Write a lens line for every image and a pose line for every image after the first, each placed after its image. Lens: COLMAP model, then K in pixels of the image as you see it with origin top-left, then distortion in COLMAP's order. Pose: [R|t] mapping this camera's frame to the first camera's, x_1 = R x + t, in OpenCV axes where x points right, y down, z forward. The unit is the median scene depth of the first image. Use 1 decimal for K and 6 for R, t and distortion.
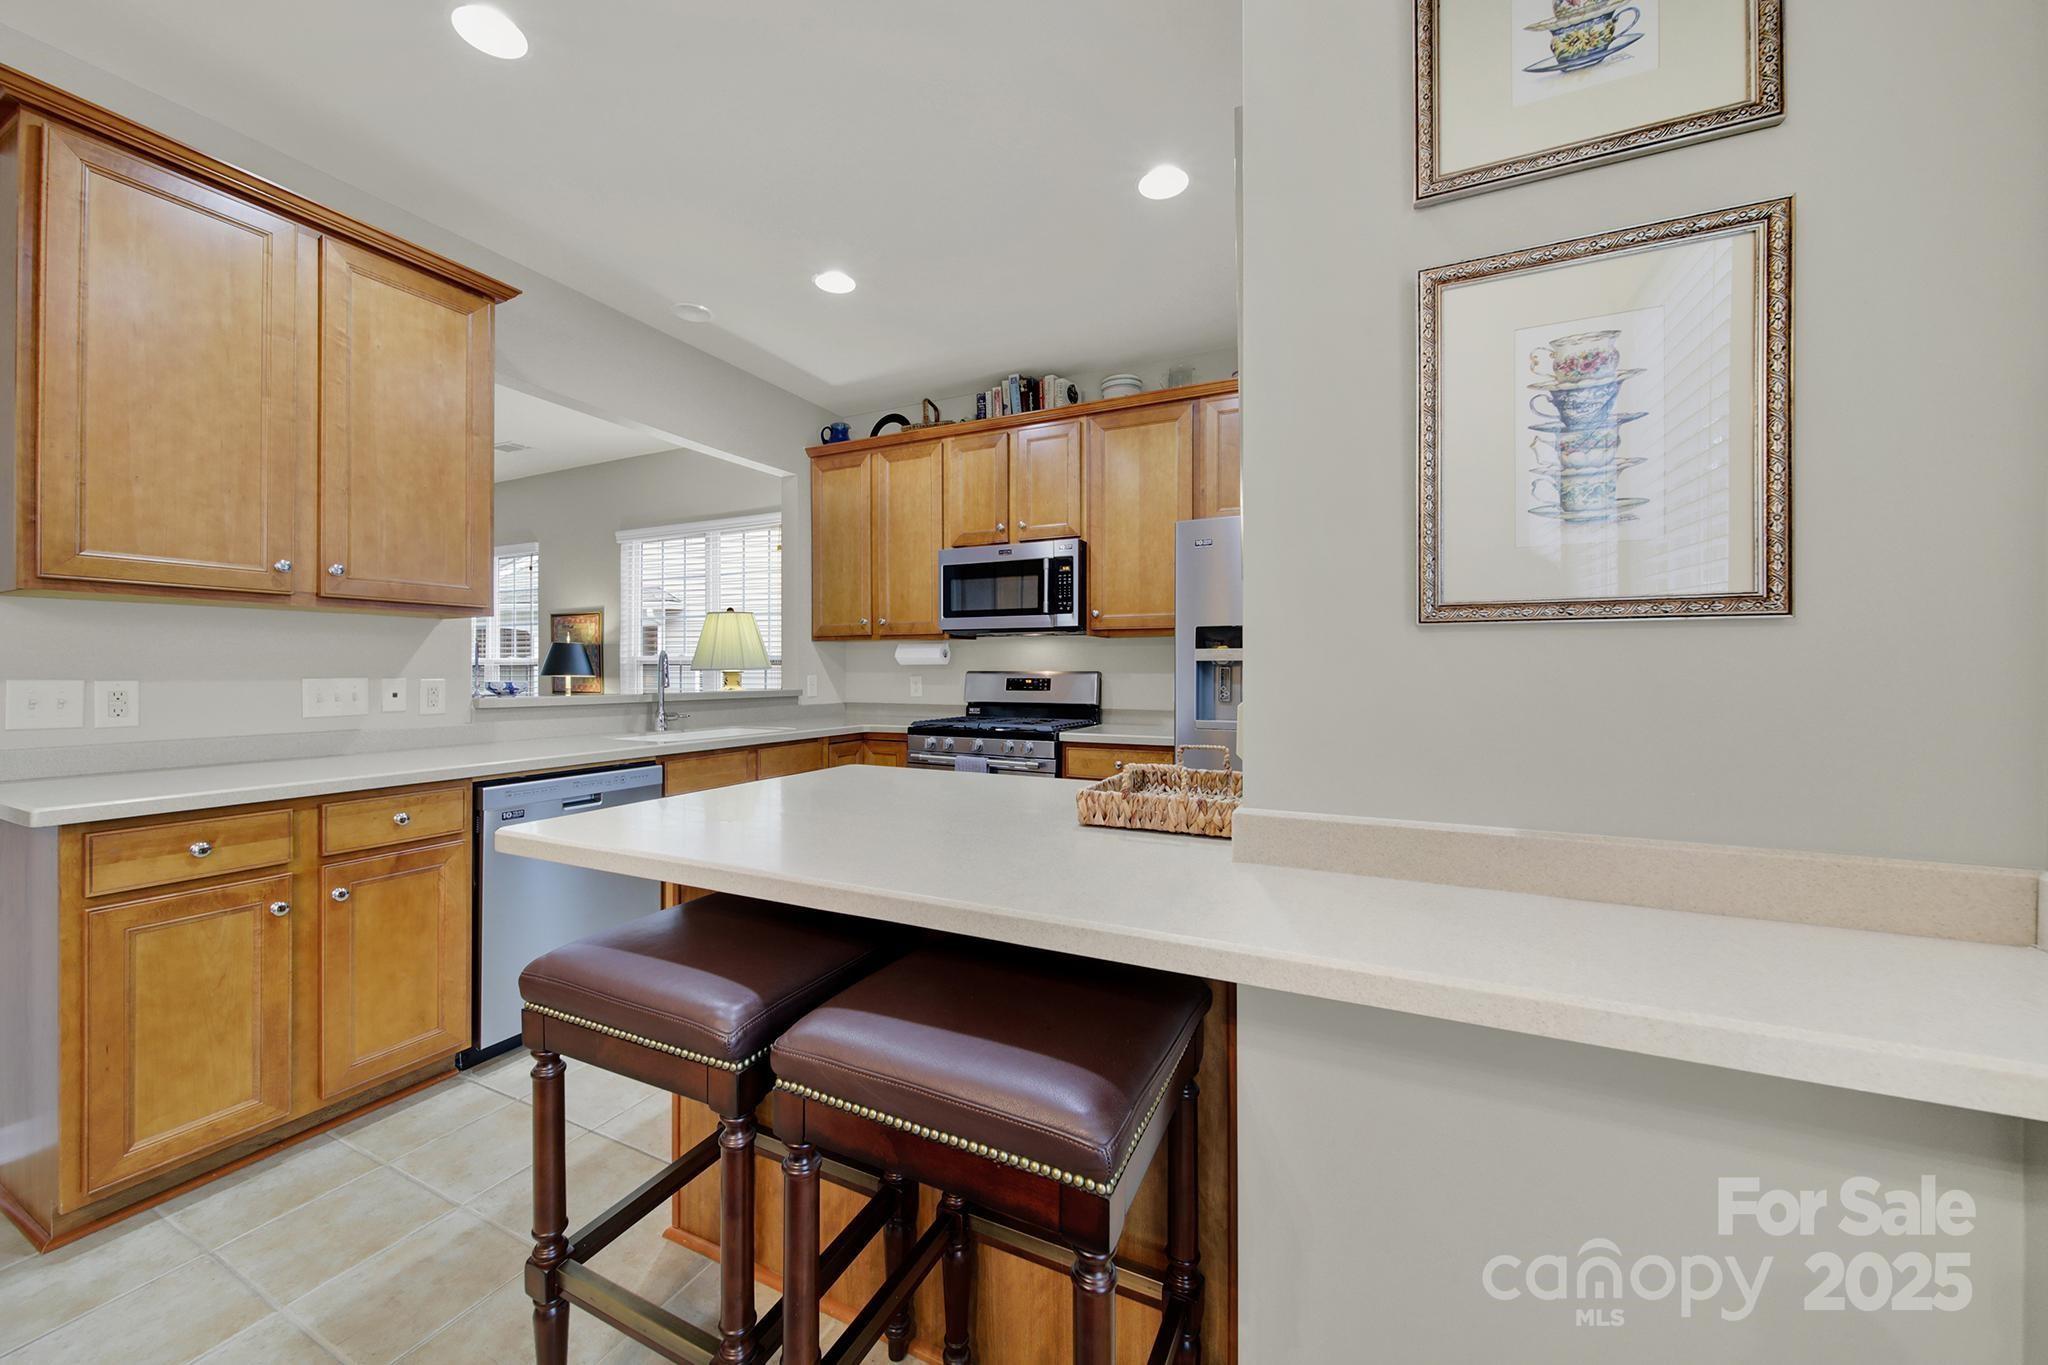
lens RADIAL K [[756.8, 0, 1031.4], [0, 756.8, 666.0], [0, 0, 1]] dist [0.000301, -0.000012]
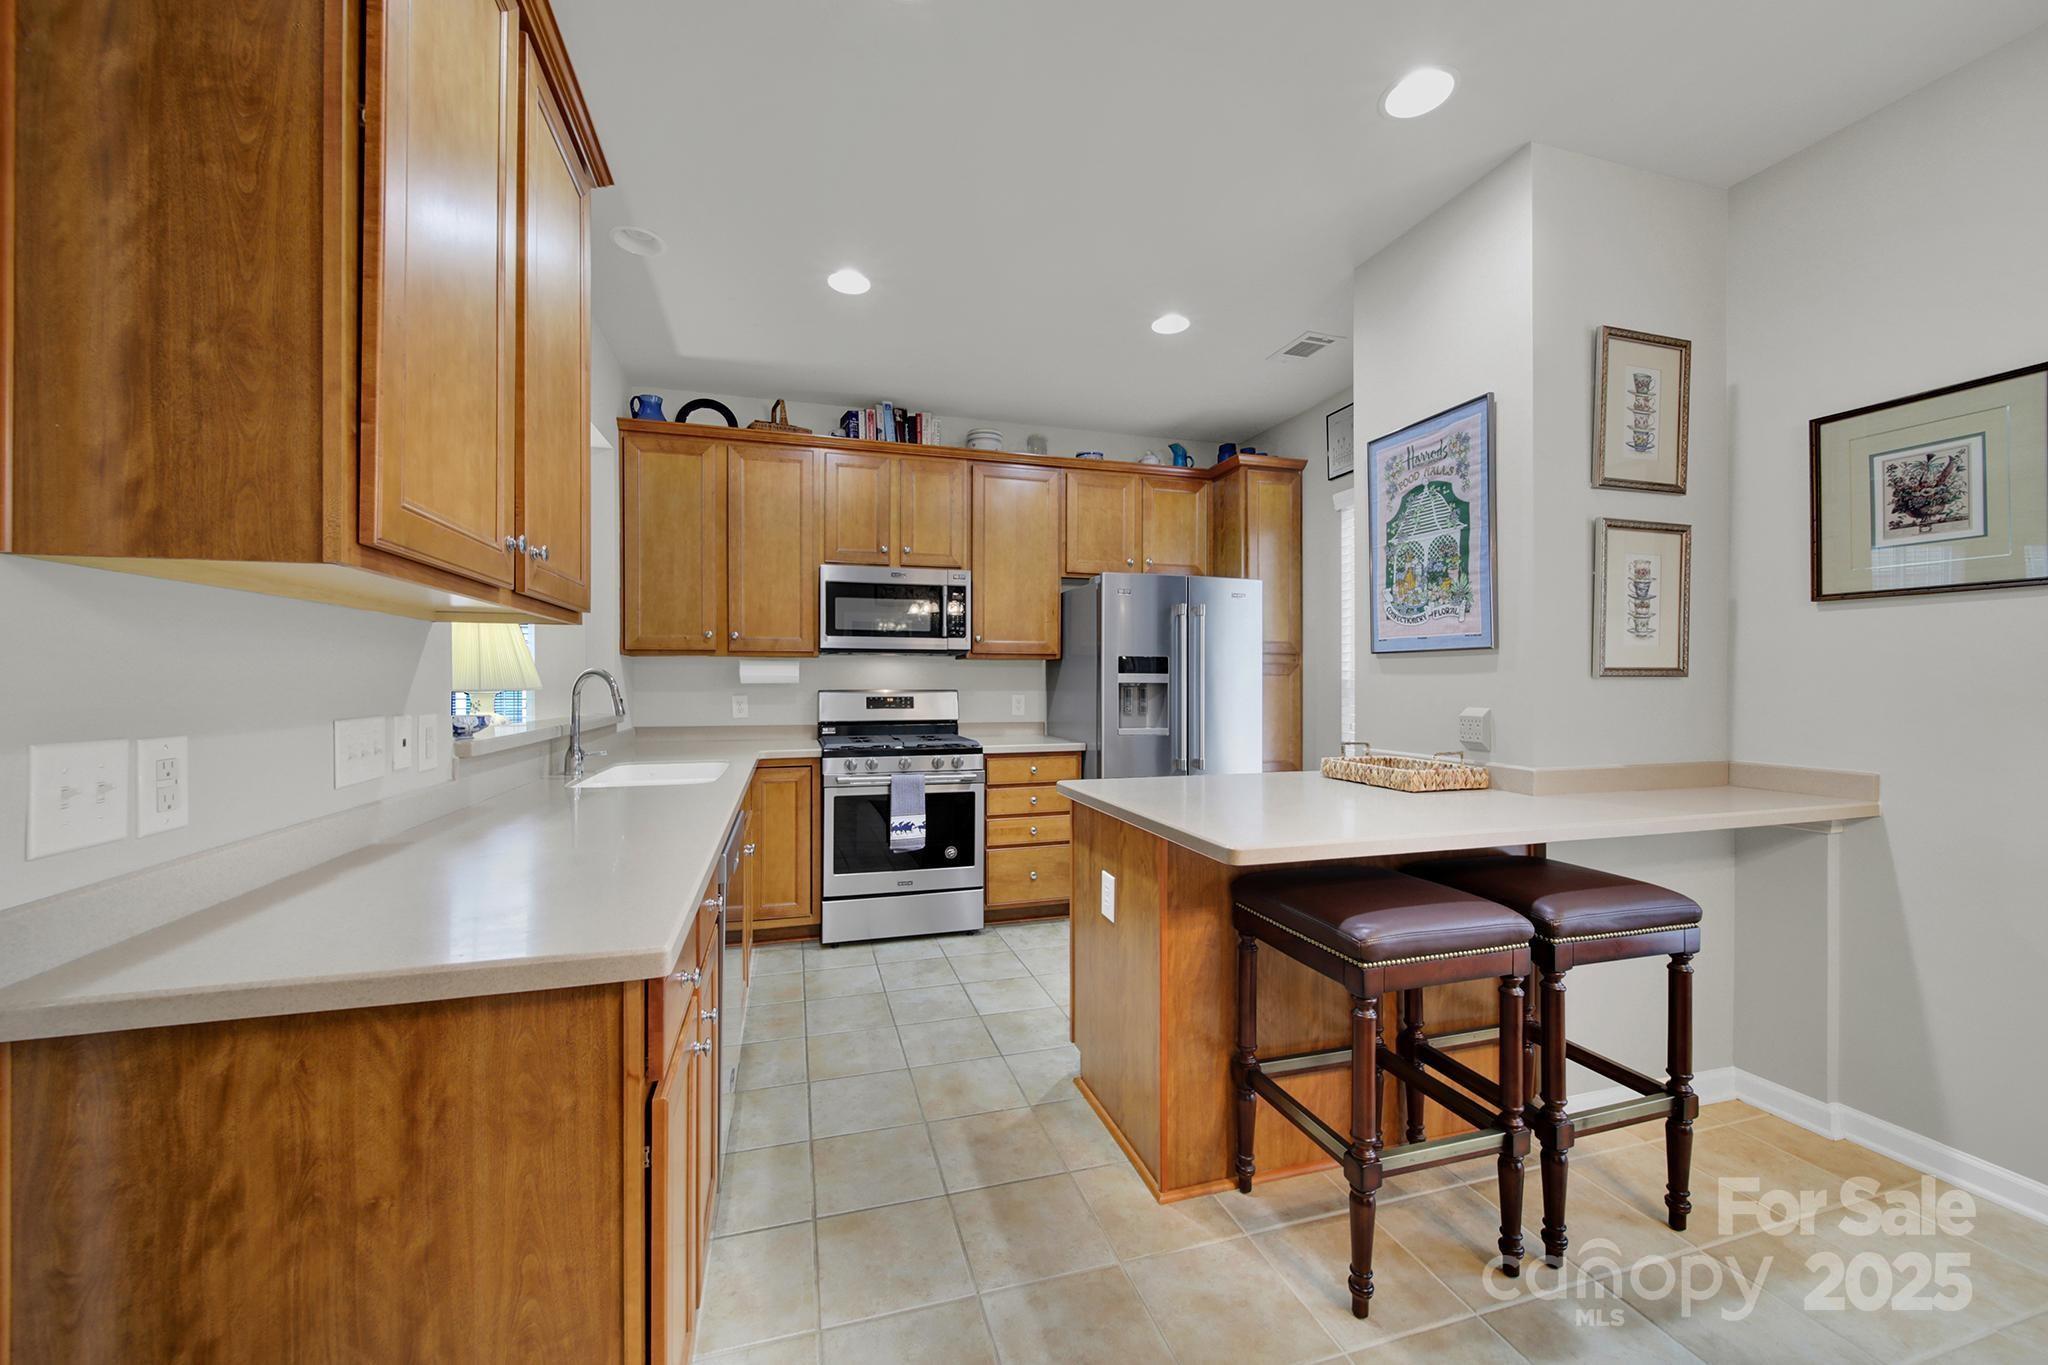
lens RADIAL K [[740.6, 0, 1023.5], [0, 740.6, 666.8], [0, 0, 1]] dist [-0.001228, -0.000605]
pose [[0.749776, 0.012900, 0.661566, -0.548631], [-0.005335, 0.999895, -0.013451, -0.012019], [-0.661670, 0.006556, 0.749766, 0.124422]]
